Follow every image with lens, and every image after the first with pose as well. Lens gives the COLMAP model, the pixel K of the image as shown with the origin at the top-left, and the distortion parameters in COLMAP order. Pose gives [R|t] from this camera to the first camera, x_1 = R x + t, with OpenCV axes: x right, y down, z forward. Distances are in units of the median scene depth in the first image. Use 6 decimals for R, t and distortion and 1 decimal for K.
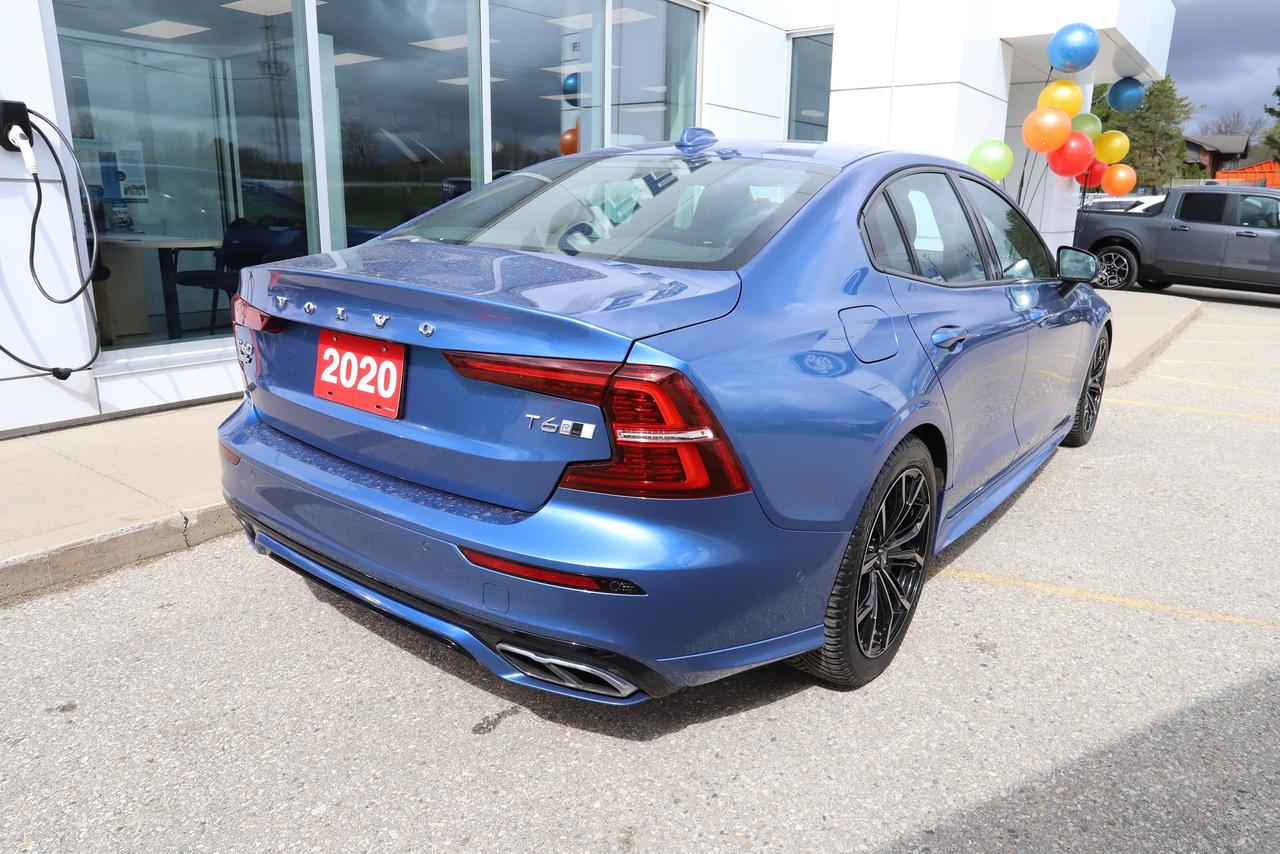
lens RADIAL K [[848.1, 0, 643.7], [0, 848.1, 428.9], [0, 0, 1]] dist [-0.022034, 0.004934]
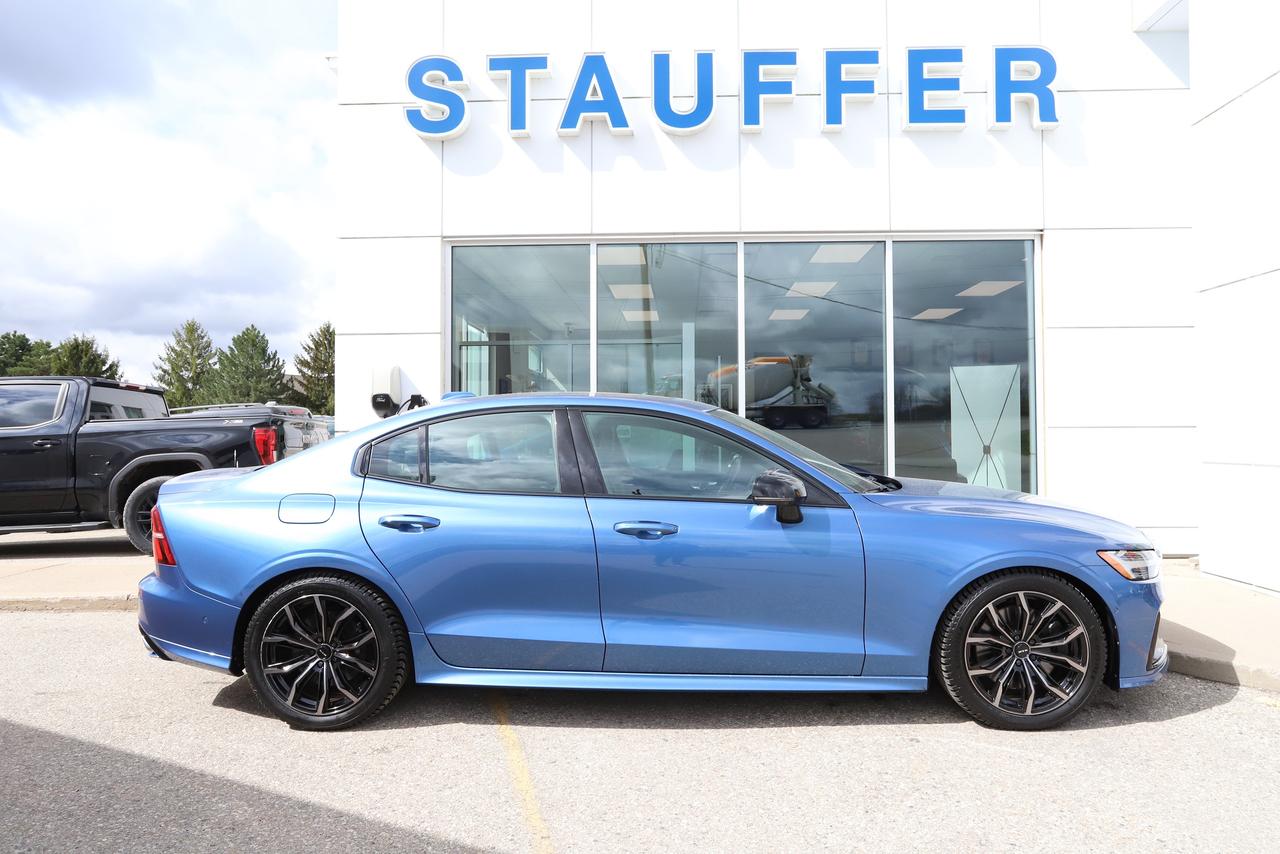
lens RADIAL K [[848.1, 0, 643.6], [0, 848.1, 424.5], [0, 0, 1]] dist [-0.022034, 0.004934]
pose [[0.571777, -0.025067, -0.820026, 2.367102], [-0.194743, 0.966818, -0.165342, -0.142070], [0.796961, 0.254233, 0.547923, 0.605425]]
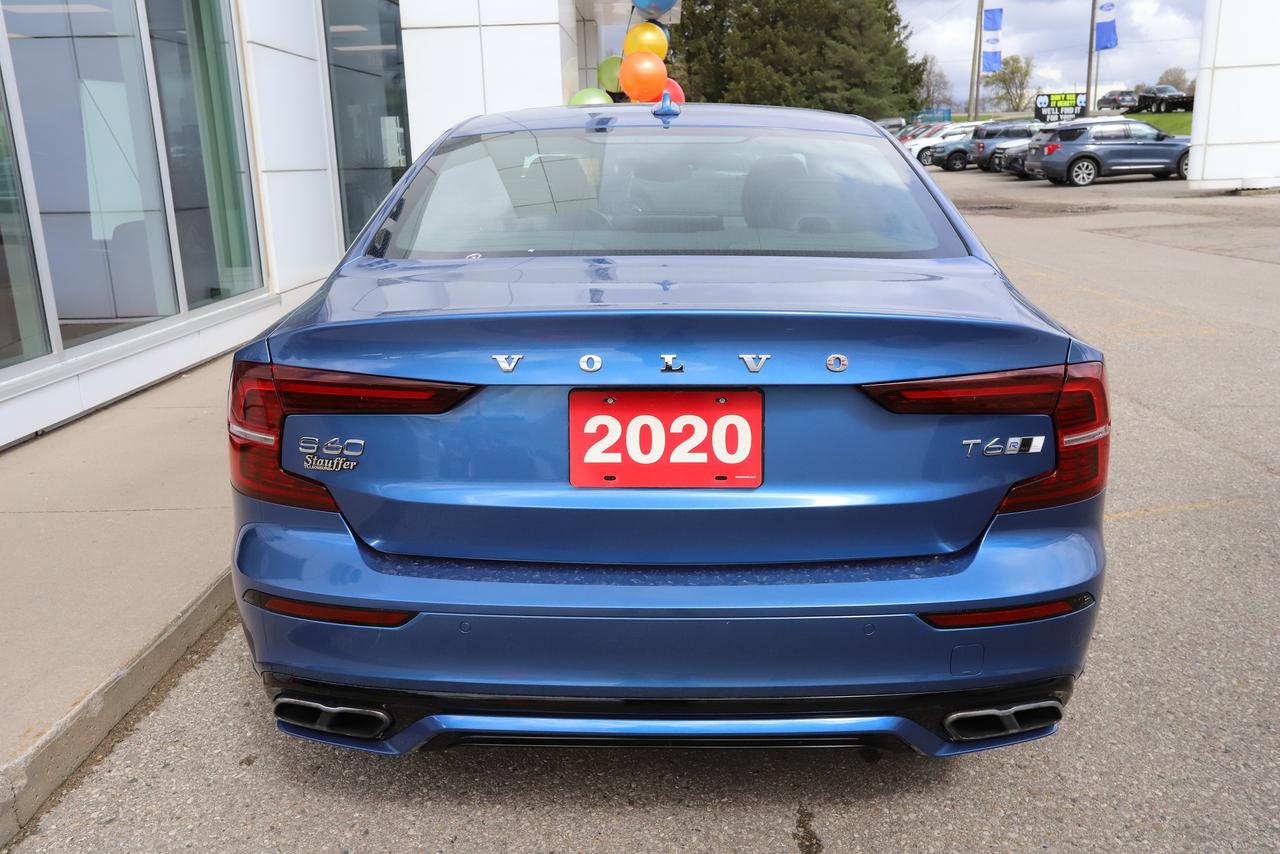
lens RADIAL K [[1027.5, 0, 644.6], [0, 1027.5, 428.9], [0, 0, 1]] dist [-0.015921, 0.029652]
pose [[0.806913, -0.189121, 0.559576, -0.857998], [0.189643, 0.980151, 0.057797, -0.132348], [-0.559399, 0.059483, 0.826761, 0.280140]]
